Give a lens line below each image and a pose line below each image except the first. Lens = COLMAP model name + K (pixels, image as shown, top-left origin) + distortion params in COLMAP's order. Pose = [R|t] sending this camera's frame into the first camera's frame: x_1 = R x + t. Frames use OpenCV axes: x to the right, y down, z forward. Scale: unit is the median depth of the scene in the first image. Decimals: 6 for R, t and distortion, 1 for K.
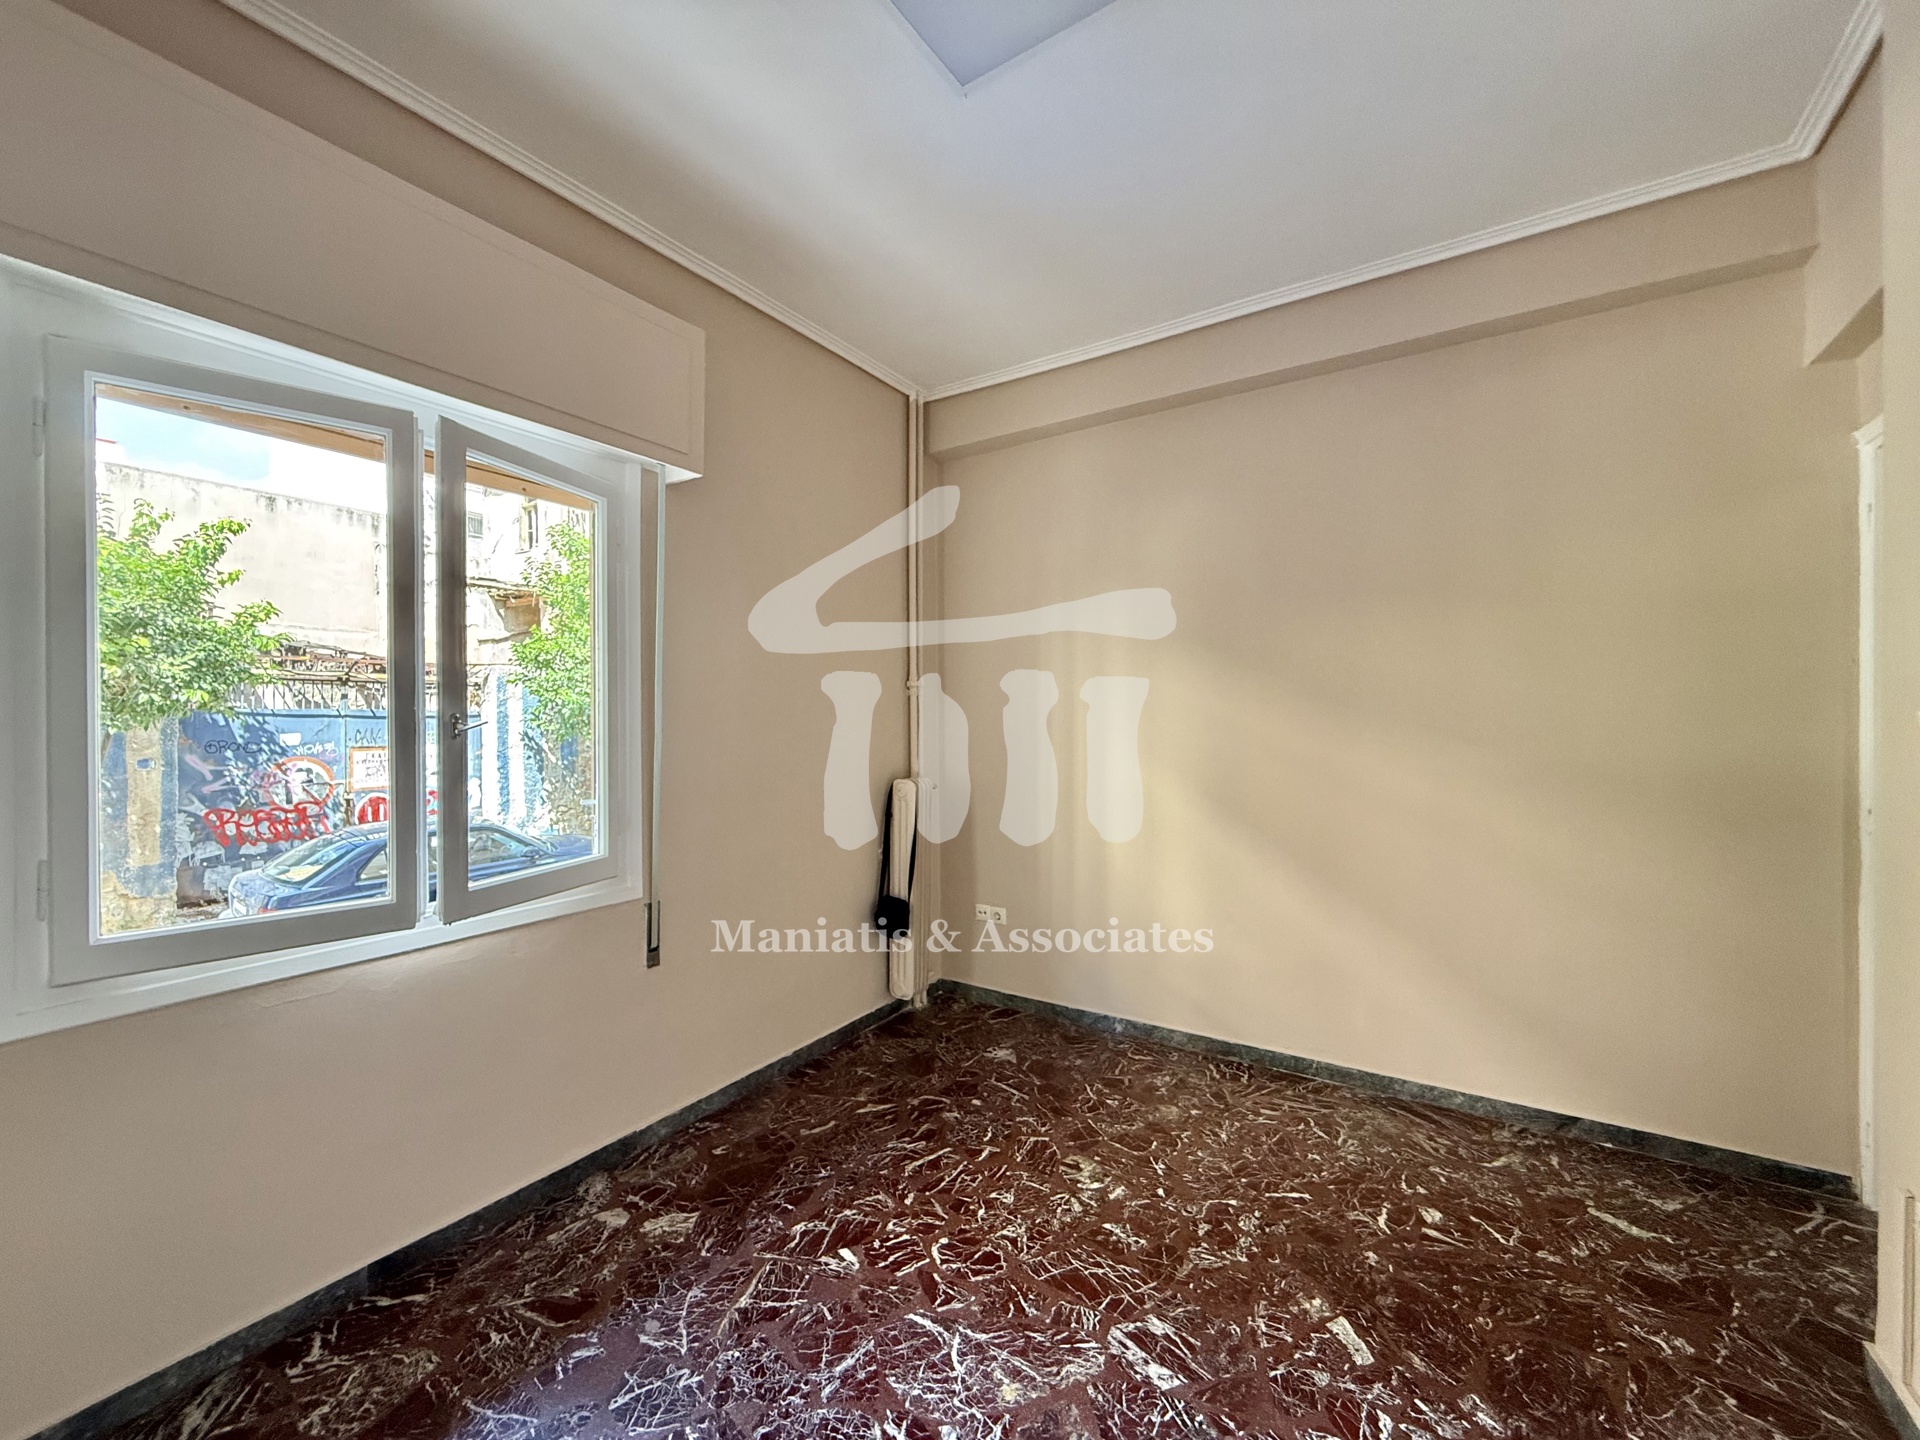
lens RADIAL K [[764.6, 0, 955.5], [0, 764.6, 716.2], [0, 0, 1]] dist [-0.001290, 0.000569]
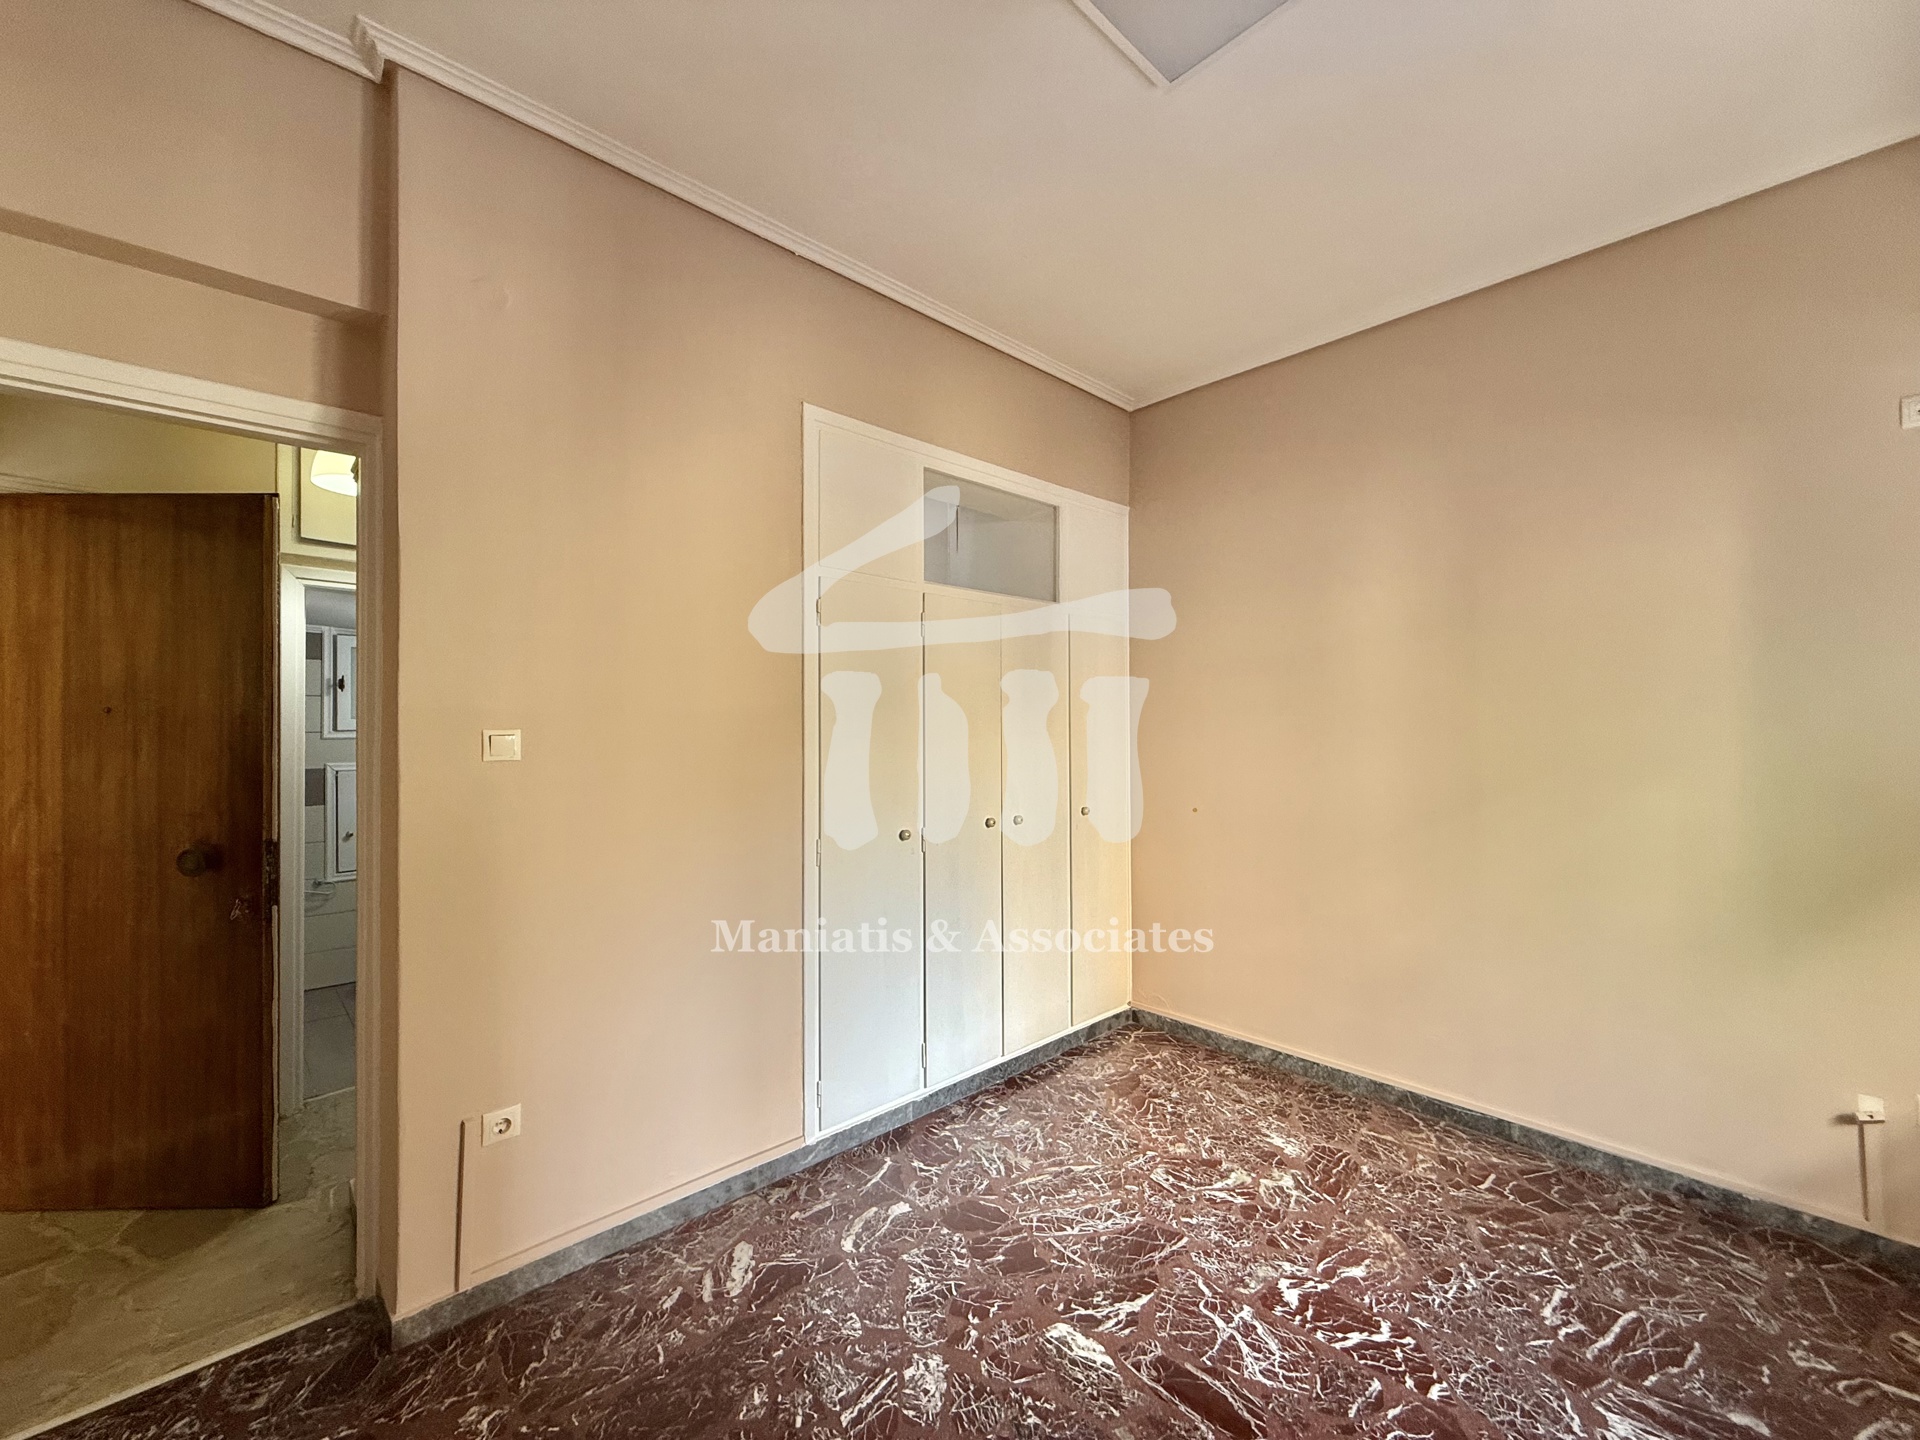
lens RADIAL K [[771.2, 0, 957.9], [0, 771.2, 714.2], [0, 0, 1]] dist [-0.001178, -0.000265]
pose [[-0.972307, 0.010290, 0.233482, 0.100798], [0.008243, 0.999919, -0.009739, -0.013927], [-0.233563, -0.007545, -0.972312, 1.243401]]
